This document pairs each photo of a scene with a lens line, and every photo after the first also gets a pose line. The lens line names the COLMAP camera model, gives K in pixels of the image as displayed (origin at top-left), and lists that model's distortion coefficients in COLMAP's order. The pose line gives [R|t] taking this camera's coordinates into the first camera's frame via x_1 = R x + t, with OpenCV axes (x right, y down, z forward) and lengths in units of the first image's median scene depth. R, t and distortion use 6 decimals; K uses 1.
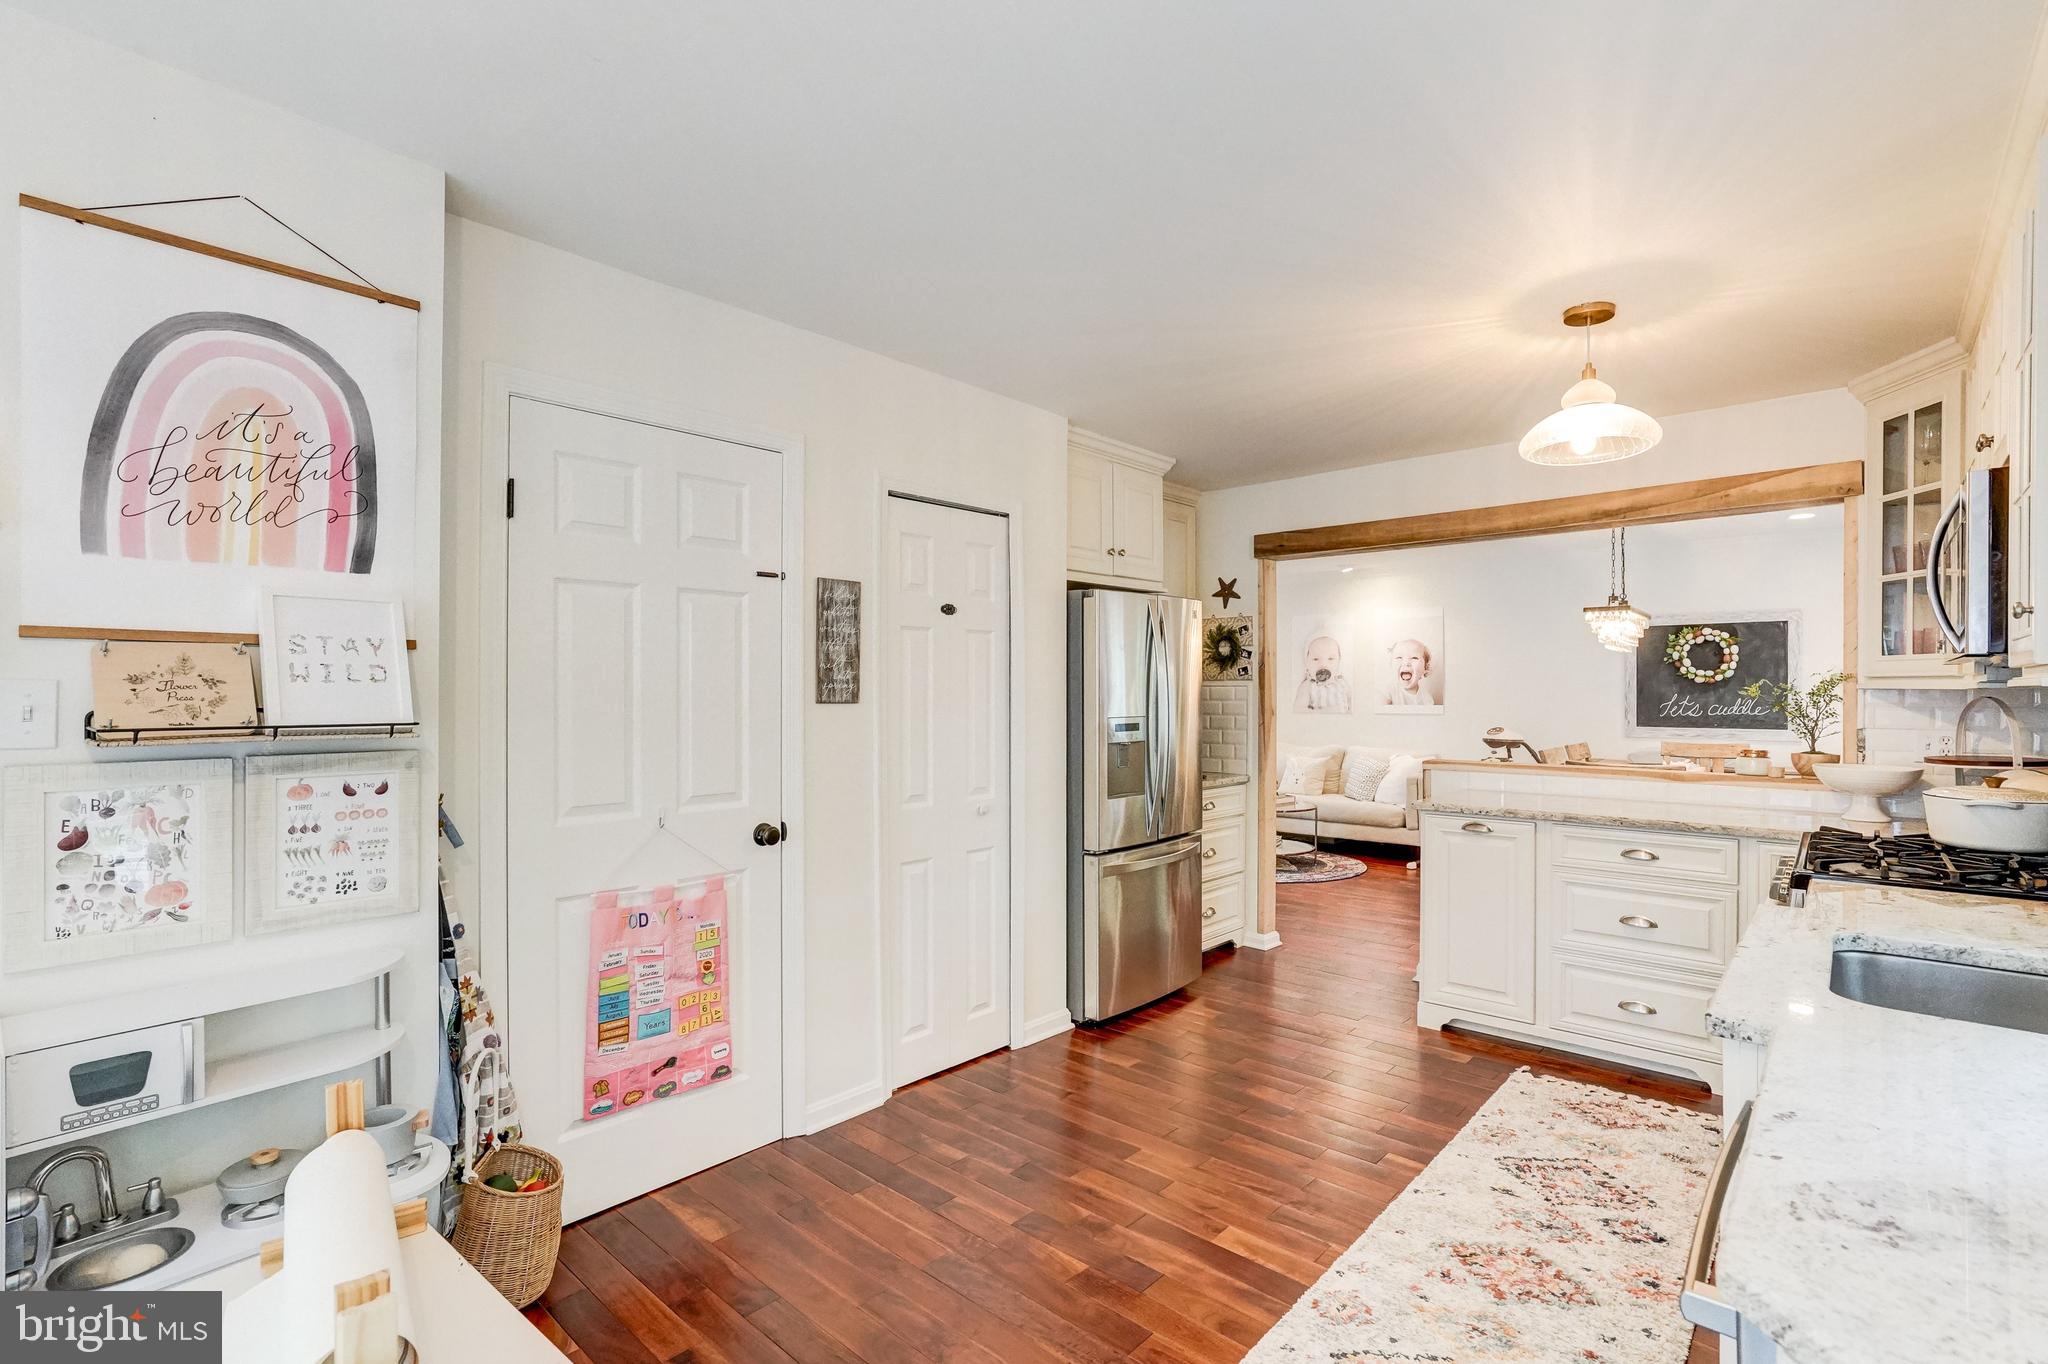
lens RADIAL K [[949.7, 0, 1036.7], [0, 949.7, 694.4], [0, 0, 1]] dist [-0.041000, 0.023351]
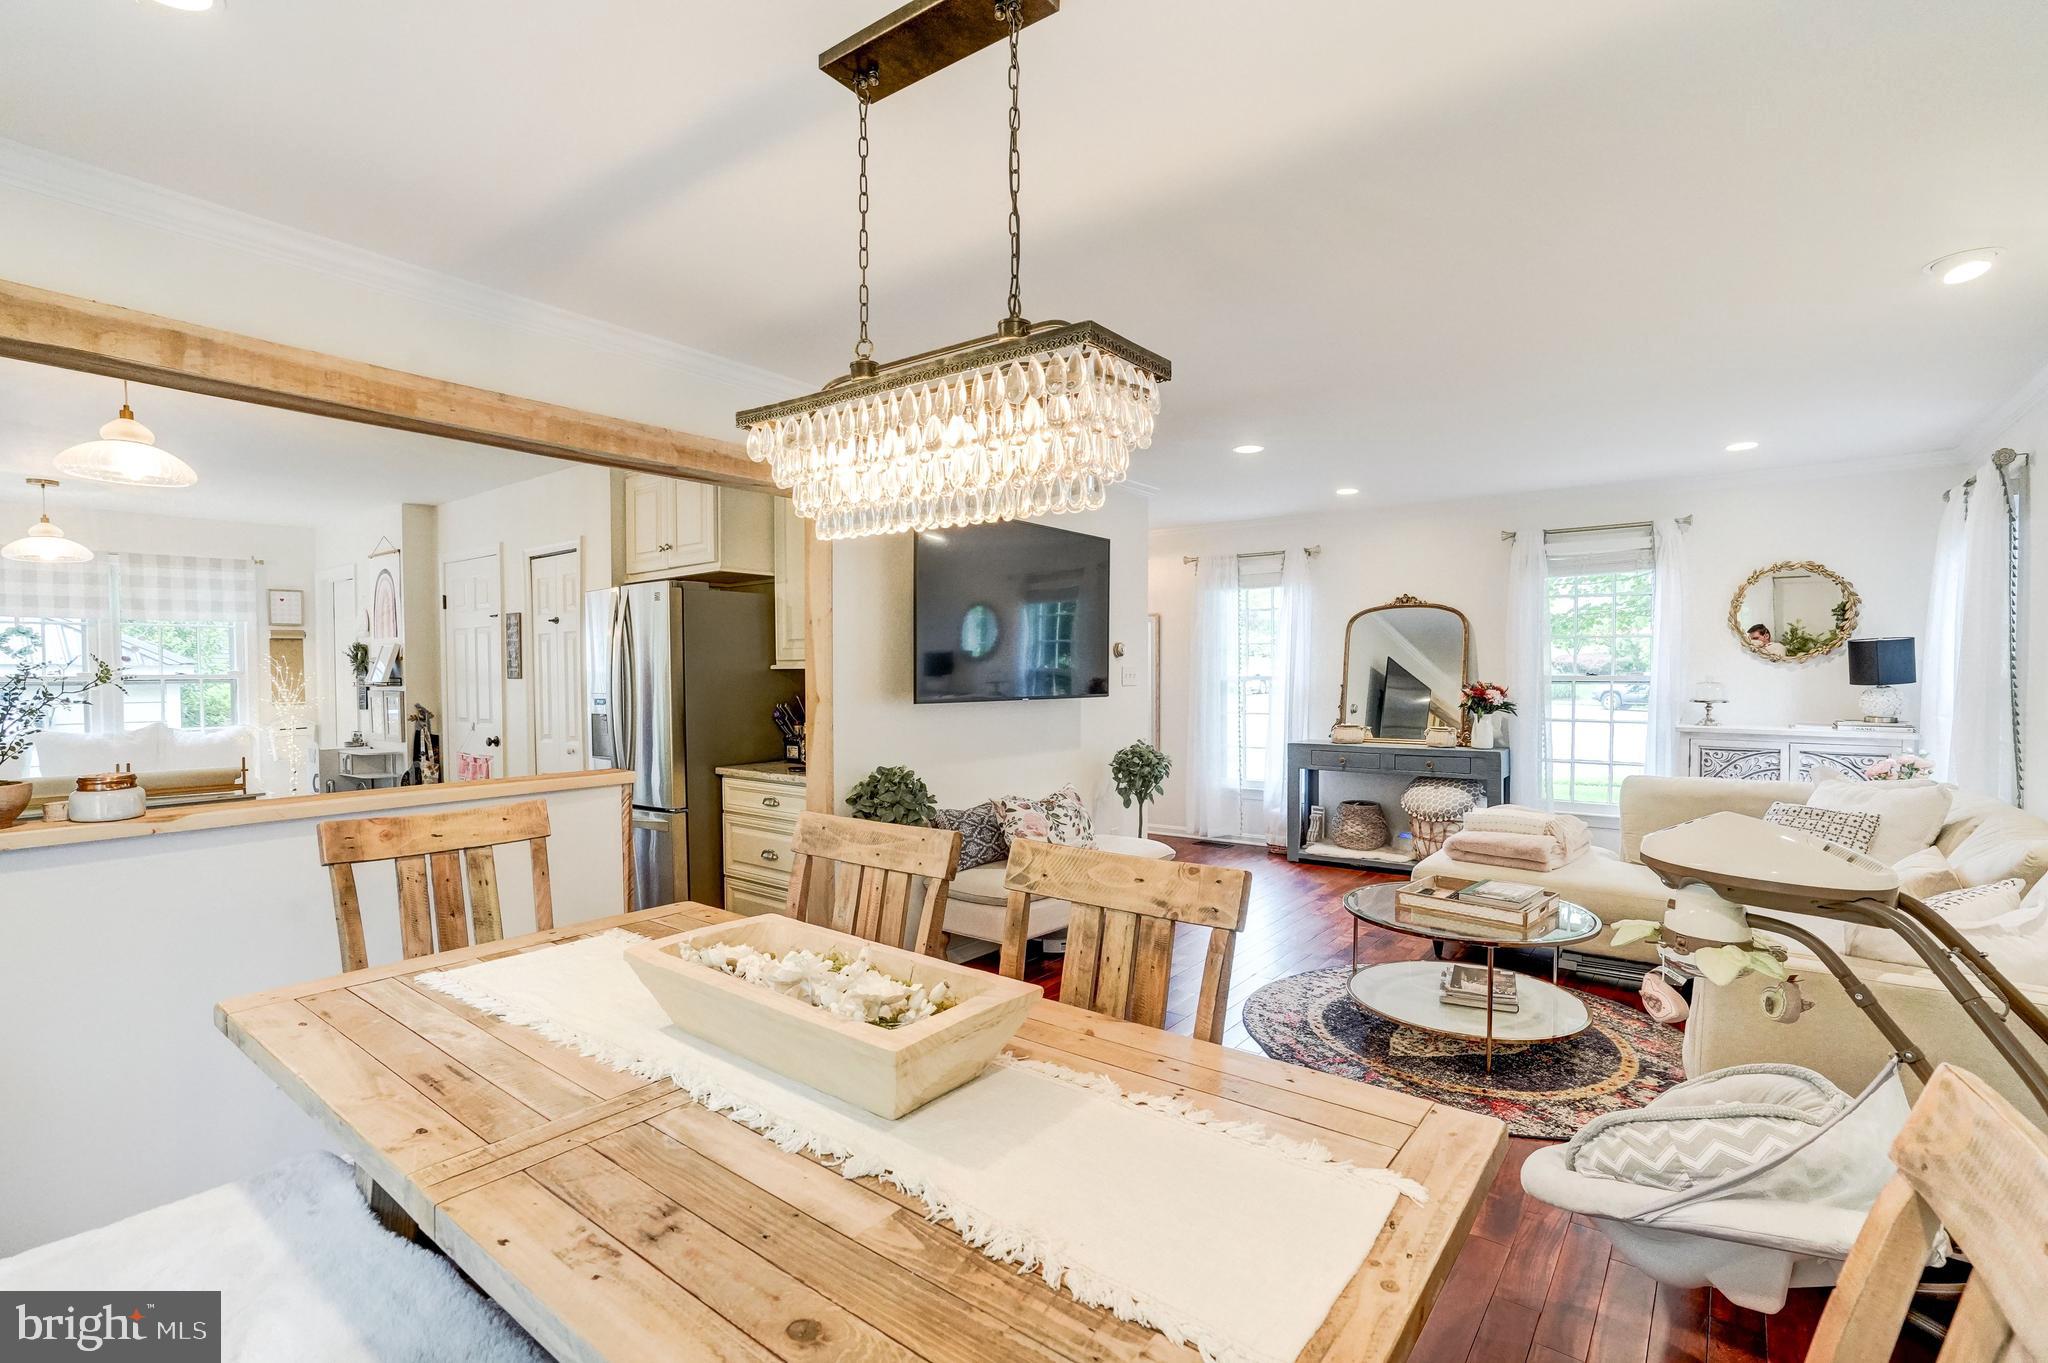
lens RADIAL K [[935.6, 0, 1023.6], [0, 935.6, 693.4], [0, 0, 1]] dist [-0.042651, 0.021581]
pose [[0.056489, 0.024736, -0.998097, 1.043718], [-0.000178, 0.999693, 0.024766, -0.004040], [0.998403, -0.001221, 0.056476, 1.173580]]
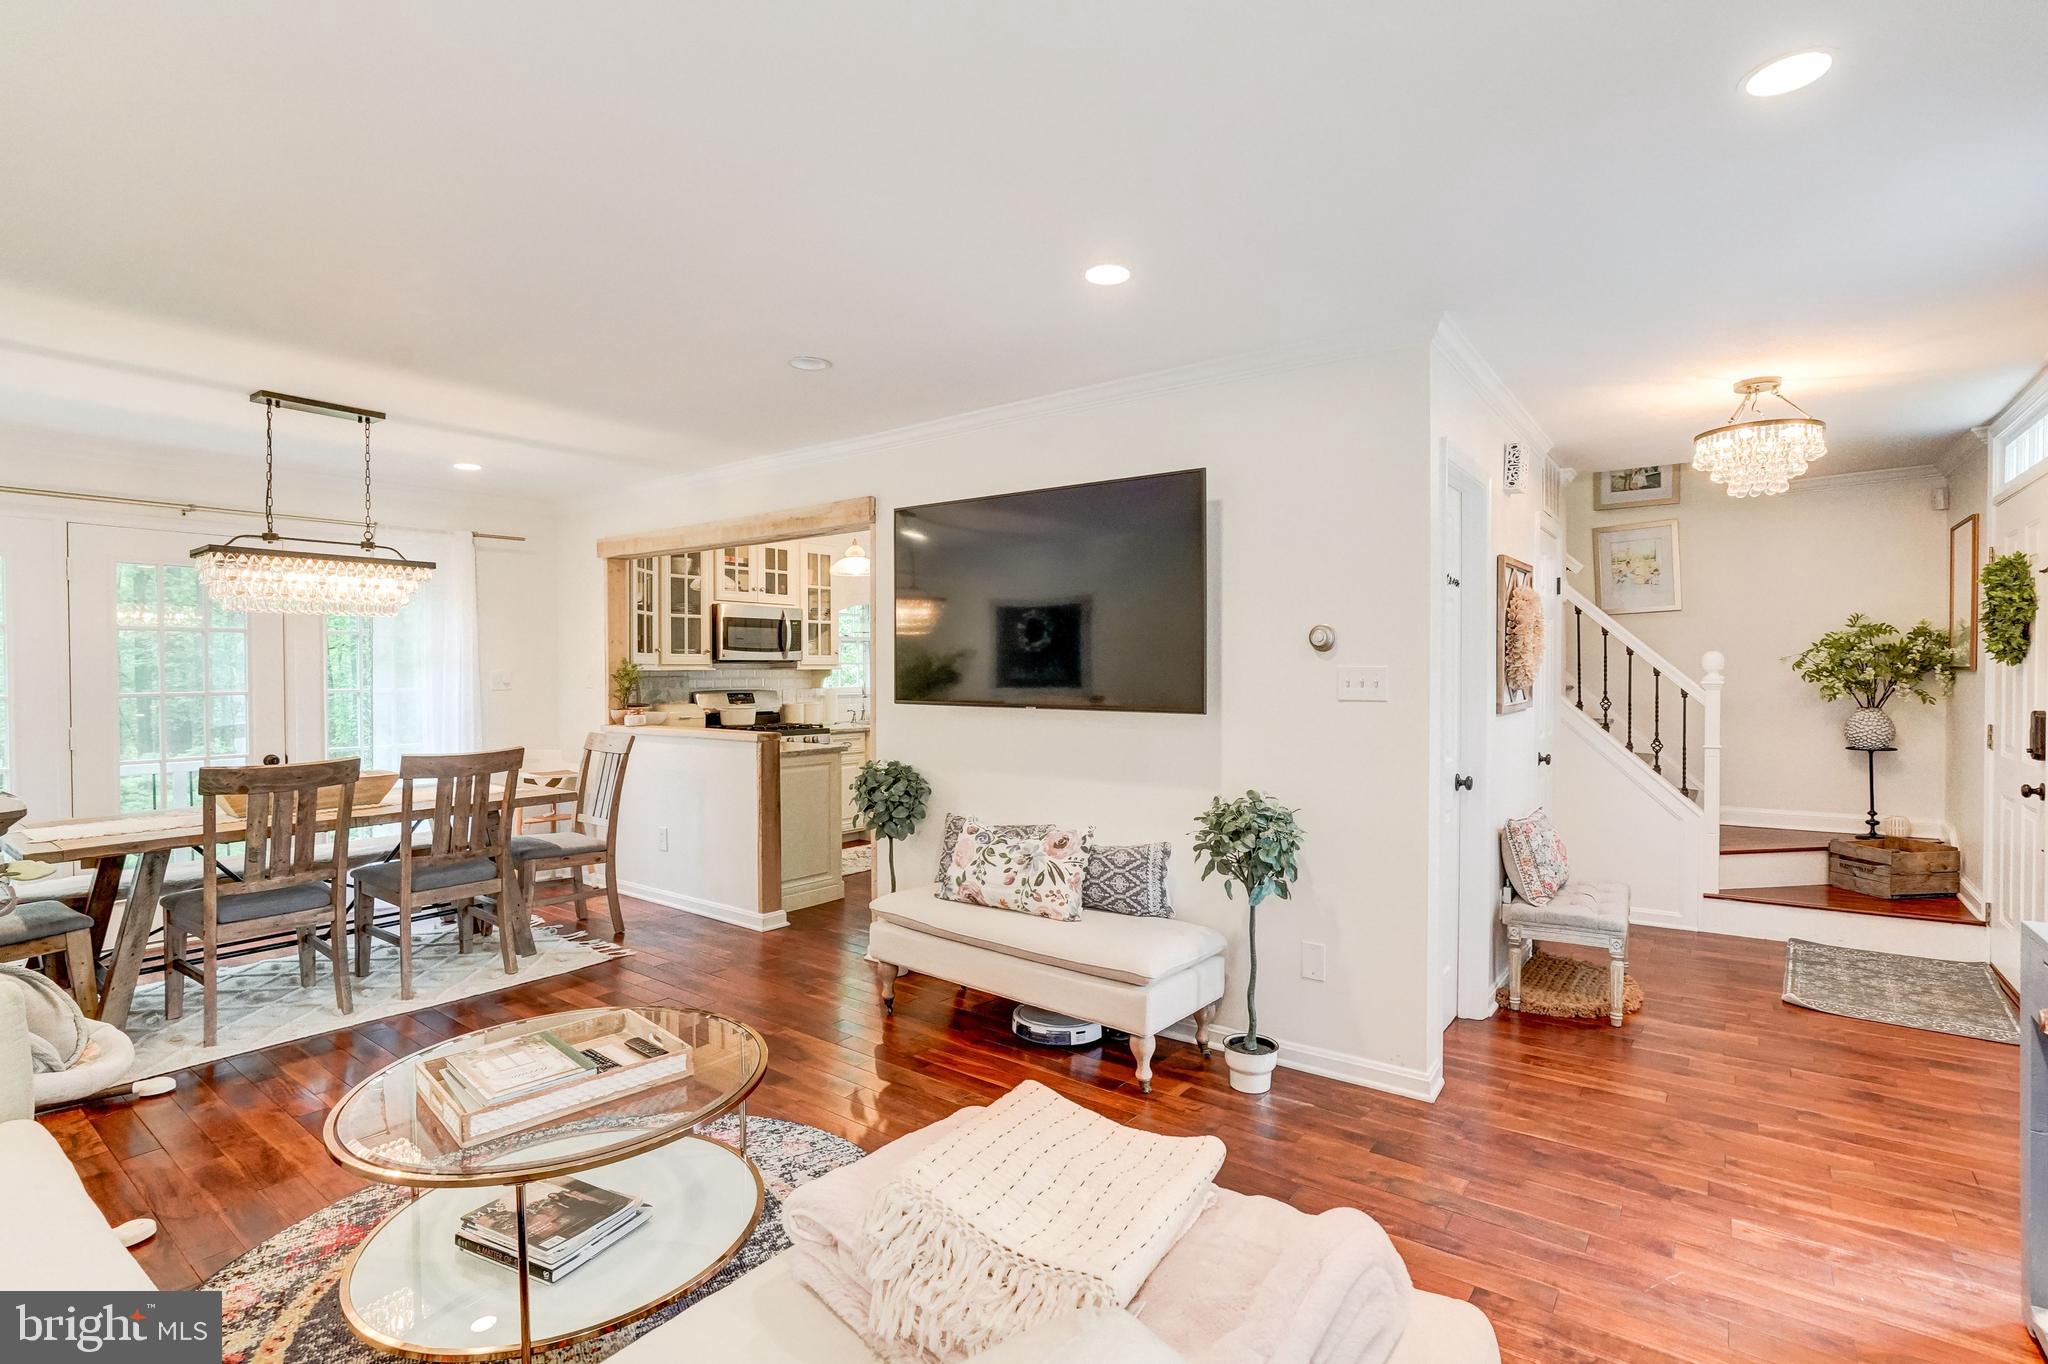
lens RADIAL K [[958.7, 0, 1014.6], [0, 958.7, 676.9], [0, 0, 1]] dist [-0.034780, 0.019798]
pose [[-0.998008, 0.001944, -0.063061, 0.183071], [0.001166, 0.999923, 0.012373, -0.010465], [0.063080, 0.012275, -0.997933, 1.994323]]
